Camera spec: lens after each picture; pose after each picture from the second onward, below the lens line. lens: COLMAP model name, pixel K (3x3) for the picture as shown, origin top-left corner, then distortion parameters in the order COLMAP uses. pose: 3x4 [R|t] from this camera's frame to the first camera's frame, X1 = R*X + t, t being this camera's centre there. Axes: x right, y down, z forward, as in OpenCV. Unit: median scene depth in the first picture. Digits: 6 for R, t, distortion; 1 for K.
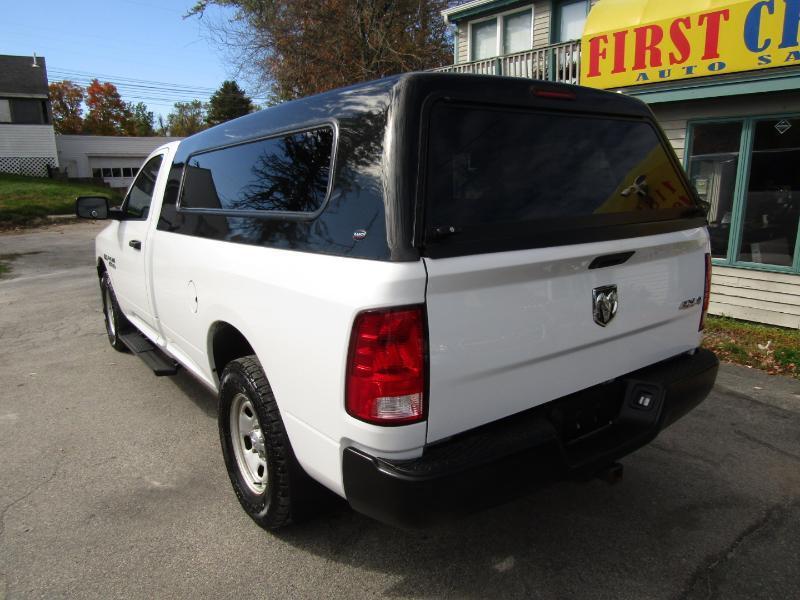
lens RADIAL K [[562.2, 0, 403.8], [0, 562.2, 297.5], [0, 0, 1]] dist [-0.008063, -0.001324]
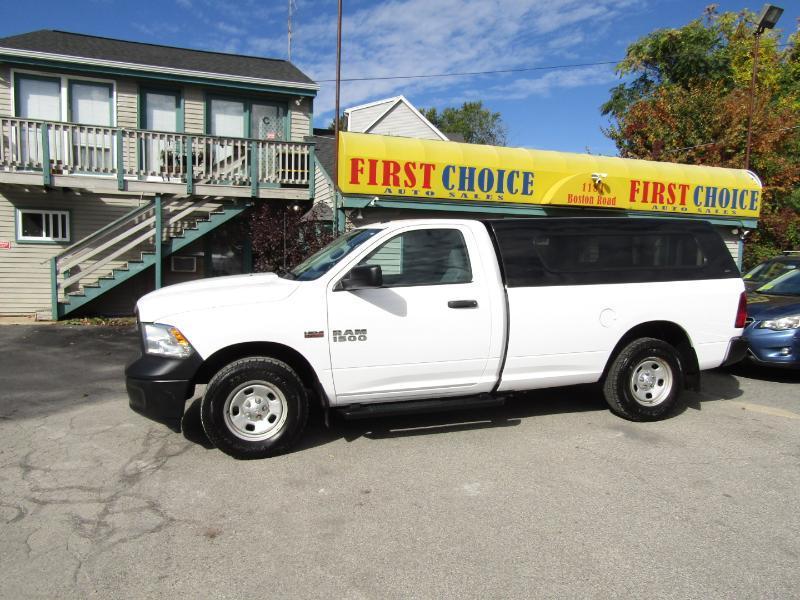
lens RADIAL K [[562.2, 0, 400.8], [0, 562.2, 297.8], [0, 0, 1]] dist [-0.008063, -0.001324]
pose [[0.346764, -0.055638, 0.936301, -1.089738], [0.177418, 0.984109, -0.007229, -0.081319], [-0.921020, 0.168624, 0.351125, 0.474235]]
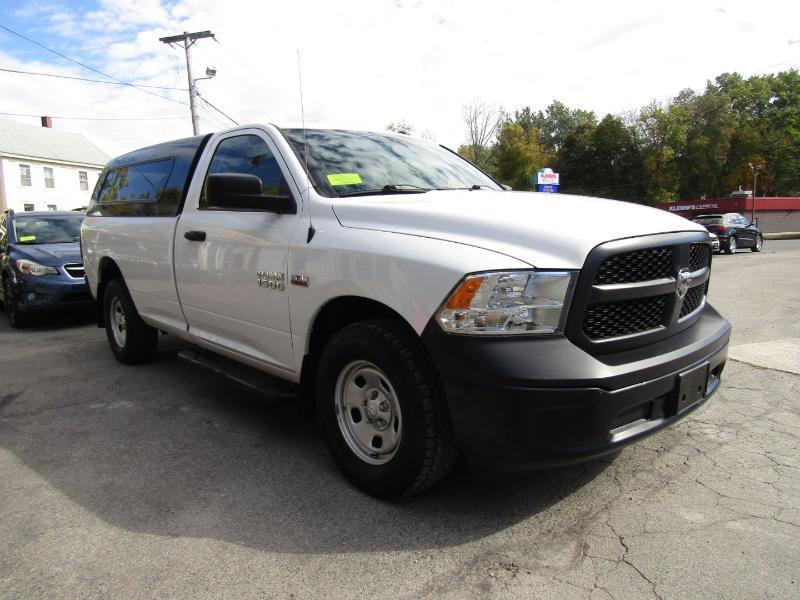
lens RADIAL K [[562.2, 0, 406.0], [0, 562.2, 295.7], [0, 0, 1]] dist [-0.008063, -0.001324]
pose [[-0.992299, 0.049885, -0.113379, -0.203201], [0.010447, 0.945763, 0.324689, -0.241147], [0.123427, 0.321004, -0.939001, 1.490278]]
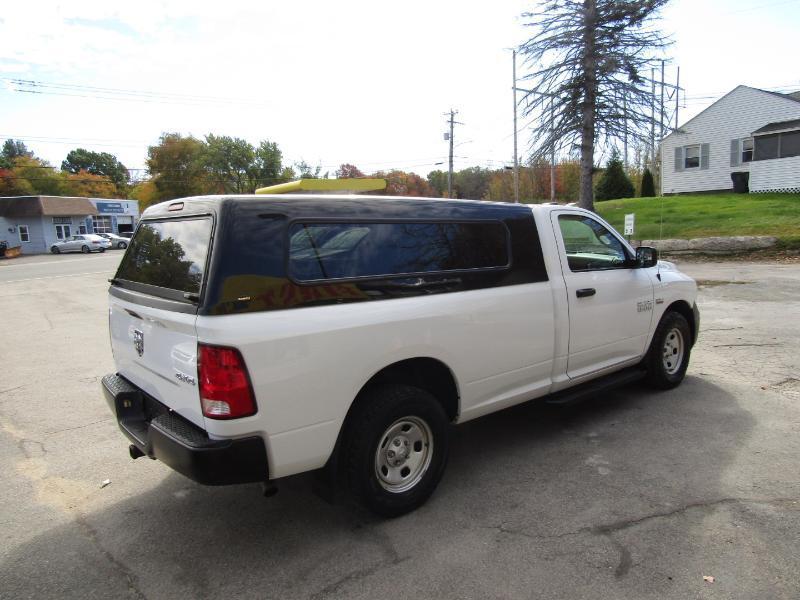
lens RADIAL K [[562.2, 0, 396.2], [0, 562.2, 298.0], [0, 0, 1]] dist [-0.008063, -0.001324]
pose [[0.068442, 0.144725, -0.987102, 0.683709], [-0.168657, 0.976860, 0.131529, -0.156829], [0.983296, 0.157480, 0.091267, 0.550511]]
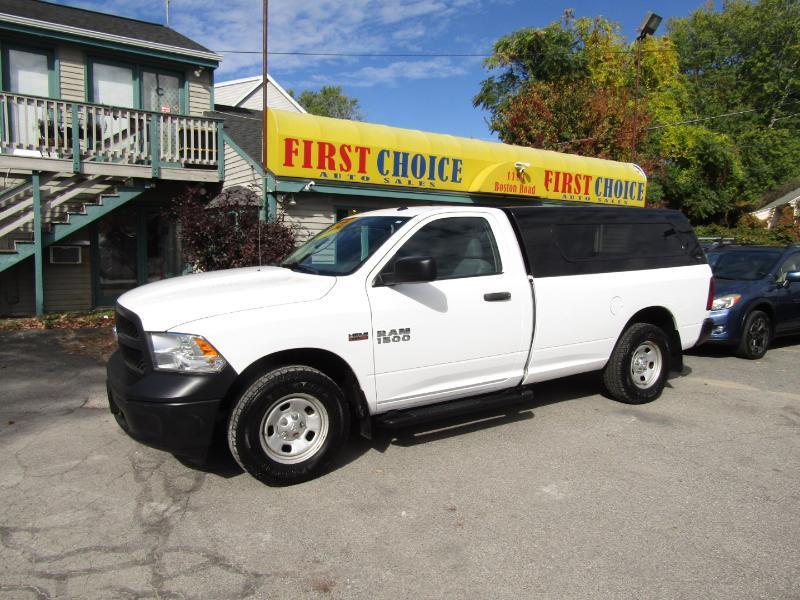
lens RADIAL K [[562.2, 0, 400.1], [0, 562.2, 297.6], [0, 0, 1]] dist [-0.008063, -0.001324]
pose [[0.099007, -0.084678, 0.991477, -1.077358], [0.196820, 0.978355, 0.063903, -0.135230], [-0.975428, 0.188816, 0.113530, 0.714828]]
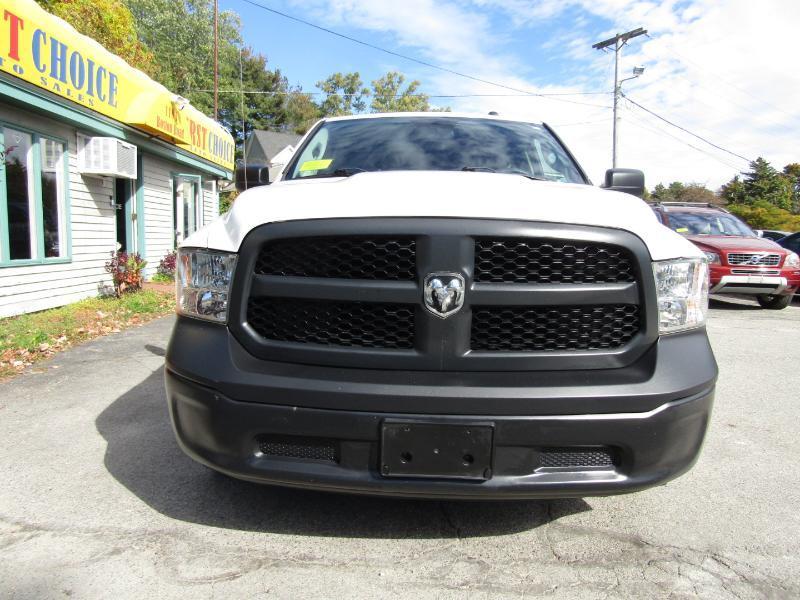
lens RADIAL K [[562.2, 0, 400.1], [0, 562.2, 296.2], [0, 0, 1]] dist [-0.008063, -0.001324]
pose [[-0.786946, -0.072599, 0.612736, -0.598949], [0.118358, 0.956852, 0.265380, -0.189983], [-0.605563, 0.281362, -0.744398, 1.349058]]
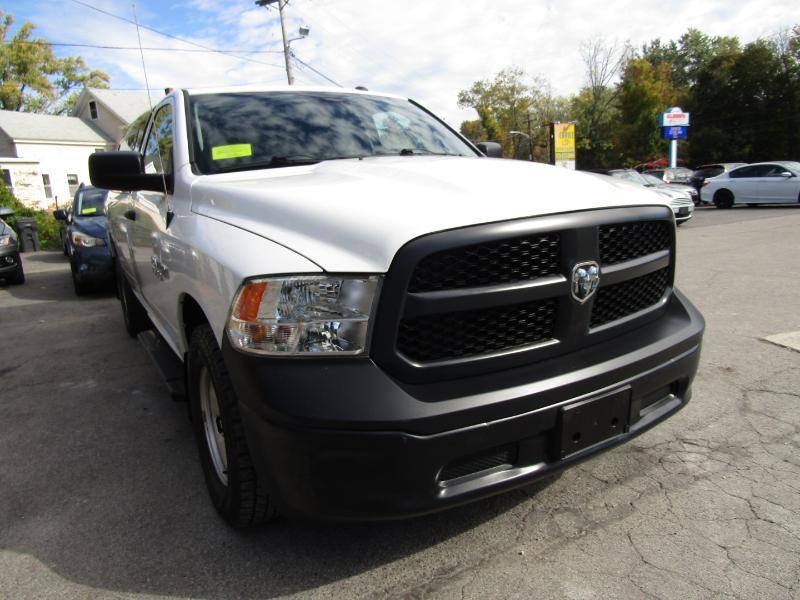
lens RADIAL K [[562.2, 0, 400.3], [0, 562.2, 295.4], [0, 0, 1]] dist [-0.008063, -0.001324]
pose [[-0.993332, 0.051645, 0.103073, -0.381222], [0.088025, 0.917111, 0.388791, -0.233076], [-0.074450, 0.395272, -0.915542, 1.413439]]
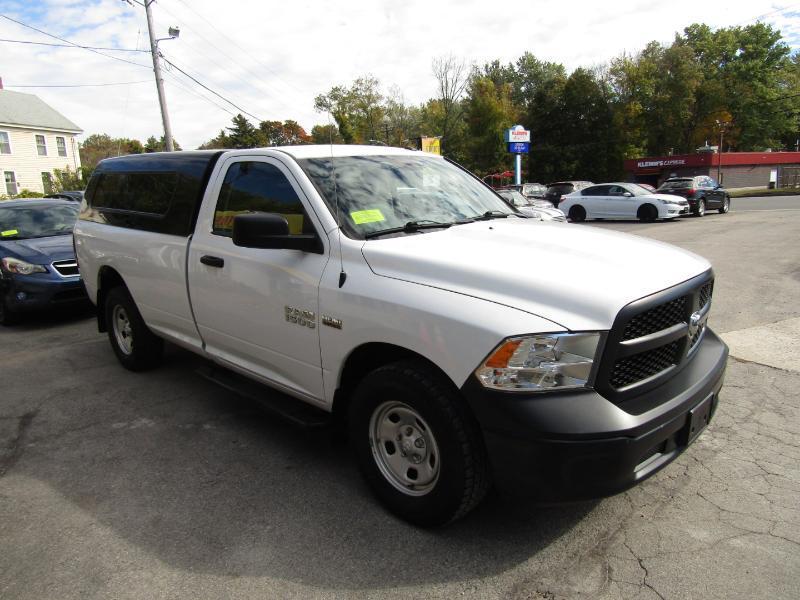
lens RADIAL K [[562.2, 0, 406.6], [0, 562.2, 293.7], [0, 0, 1]] dist [-0.008063, -0.001324]
pose [[-0.983874, 0.080549, -0.159701, -0.157809], [0.011576, 0.919664, 0.392536, -0.314502], [0.178489, 0.384357, -0.905765, 1.481796]]
